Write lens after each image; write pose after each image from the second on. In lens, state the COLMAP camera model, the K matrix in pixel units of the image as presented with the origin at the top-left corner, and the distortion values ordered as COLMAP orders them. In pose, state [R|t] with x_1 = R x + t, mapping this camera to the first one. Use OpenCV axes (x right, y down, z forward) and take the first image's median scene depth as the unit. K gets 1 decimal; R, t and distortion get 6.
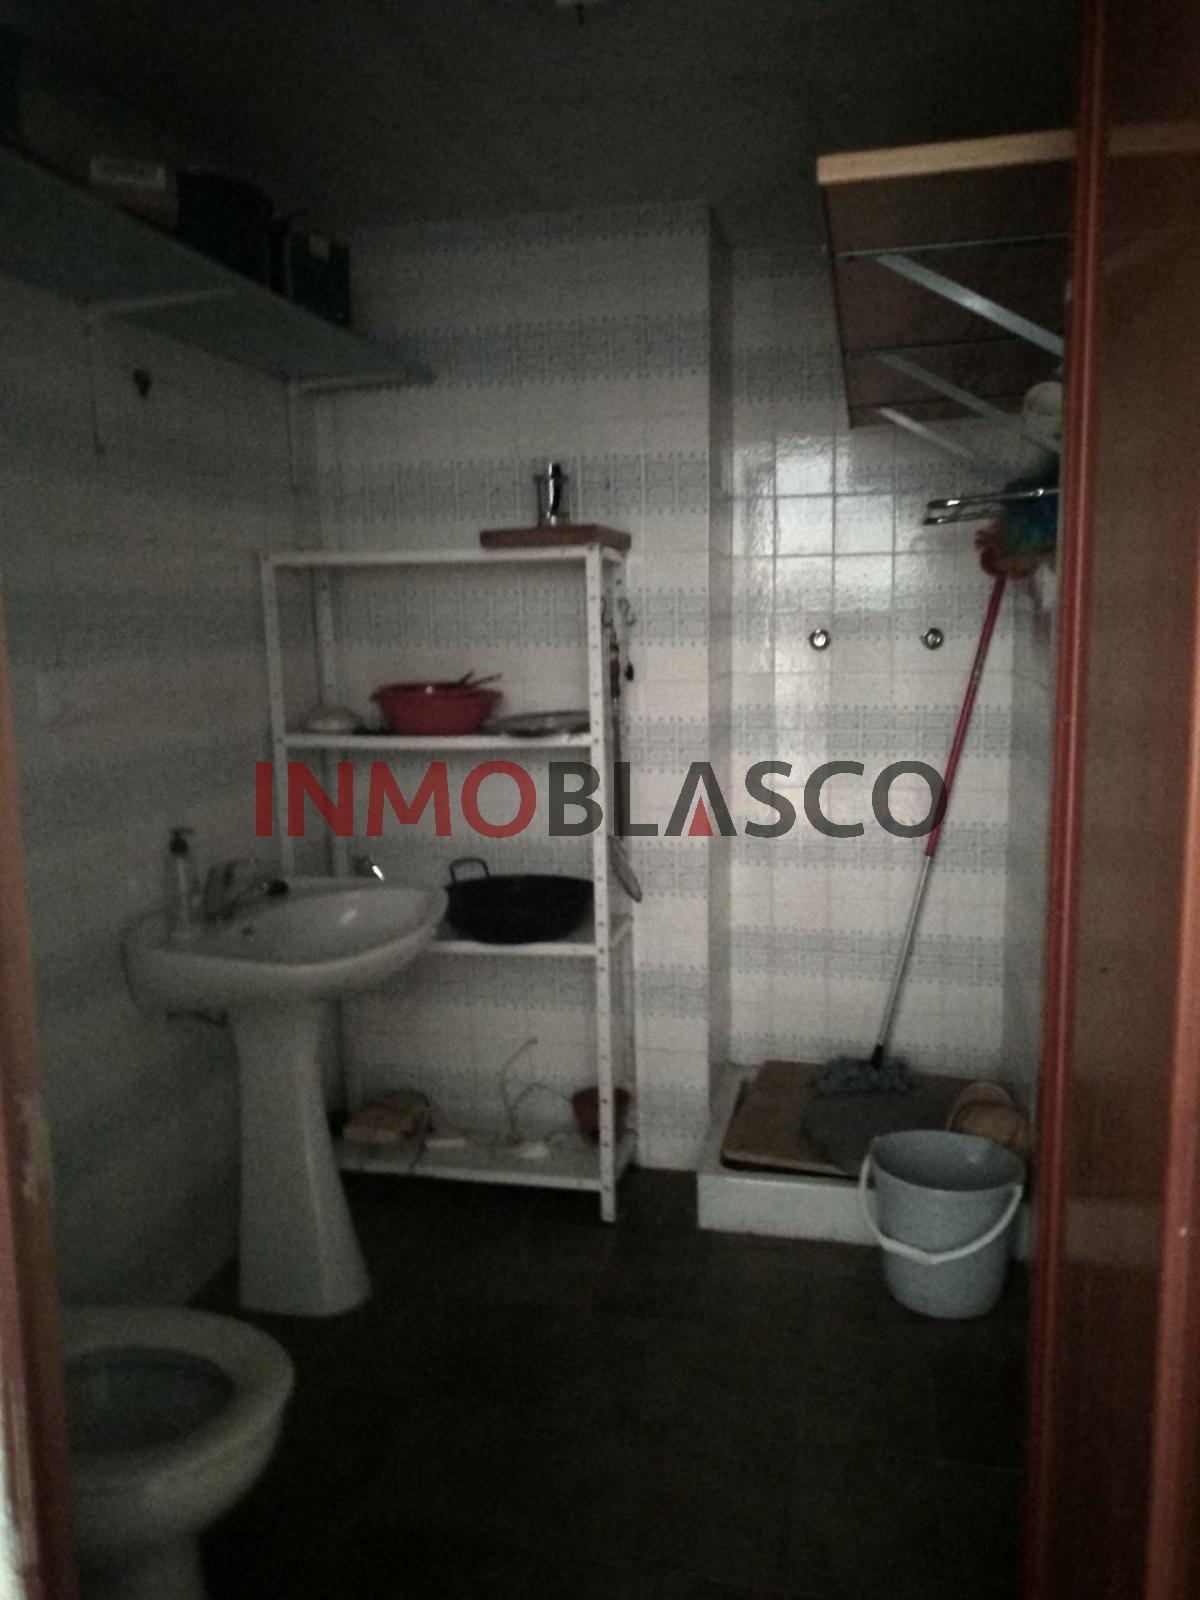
lens RADIAL K [[1277.3, 0, 594.6], [0, 1277.3, 809.7], [0, 0, 1]] dist [-0.002711, -0.029680]
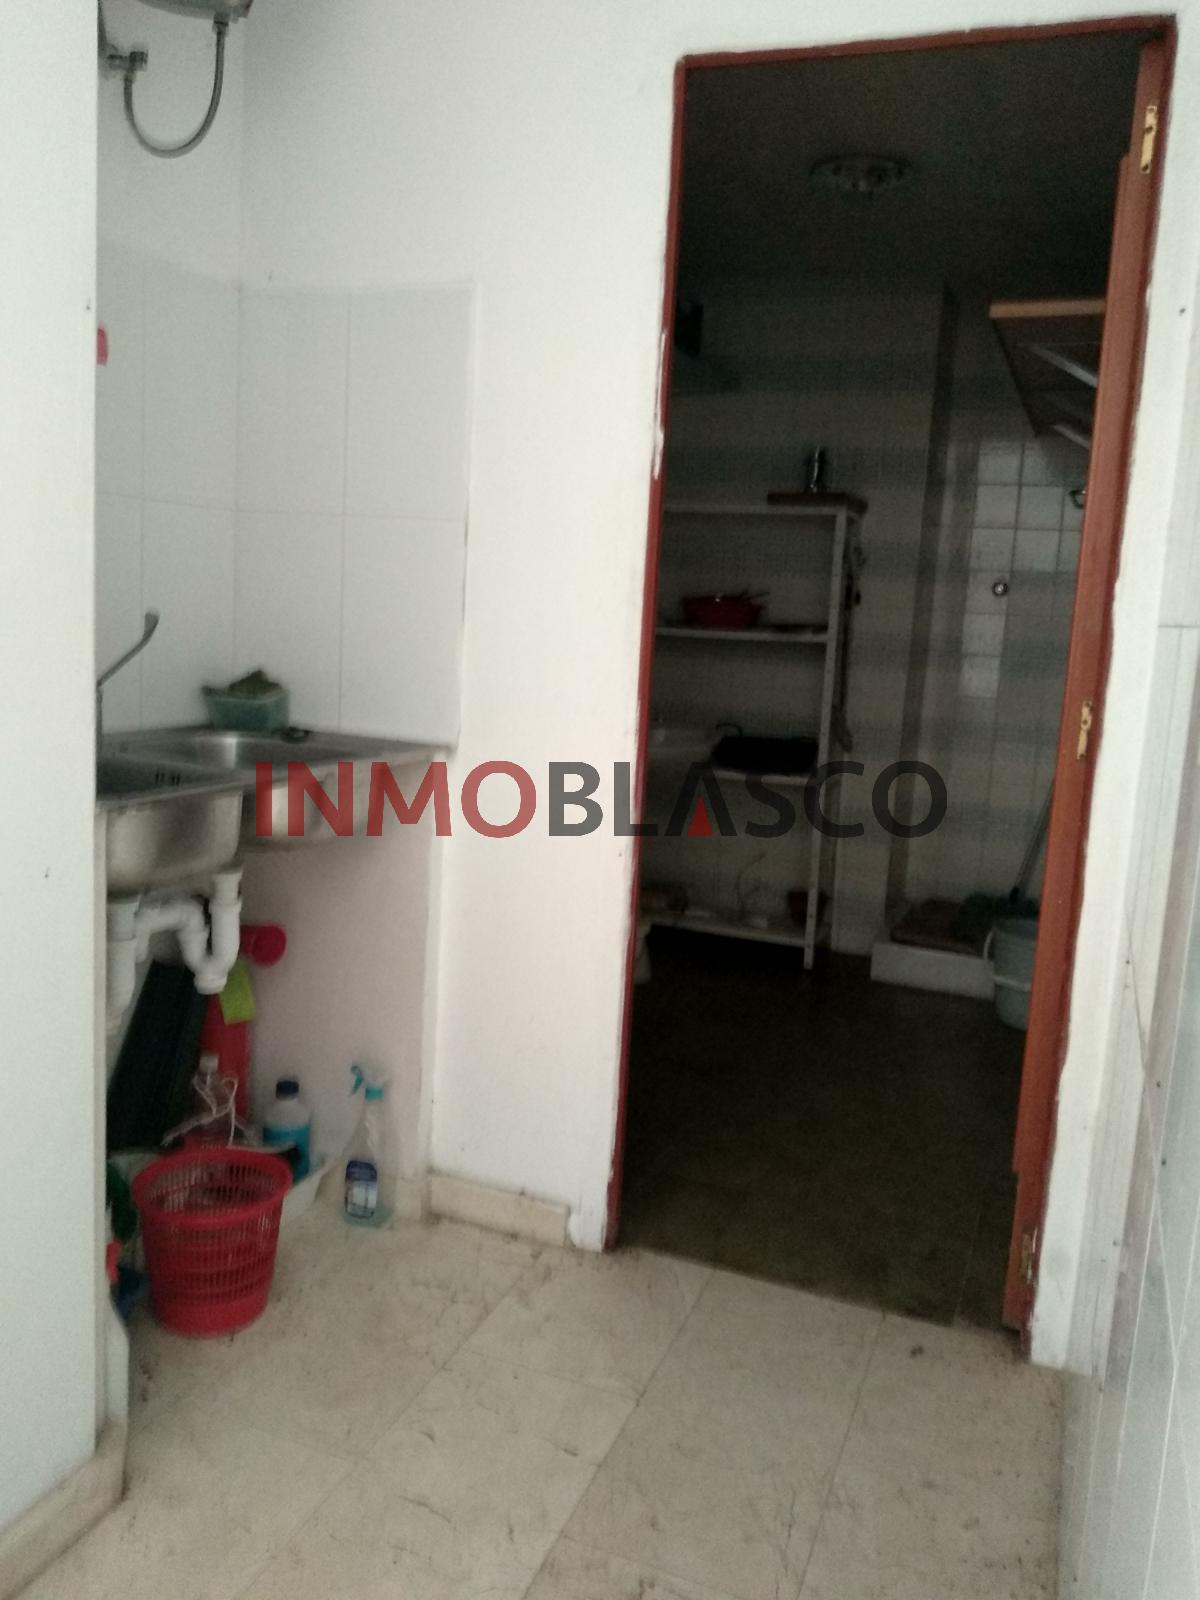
lens RADIAL K [[1277.3, 0, 598.7], [0, 1277.3, 787.9], [0, 0, 1]] dist [-0.002711, -0.029680]
pose [[0.983550, 0.095860, -0.153102, -0.019247], [-0.095761, 0.995372, 0.008032, 0.123447], [0.153163, 0.006761, 0.988178, -0.470881]]
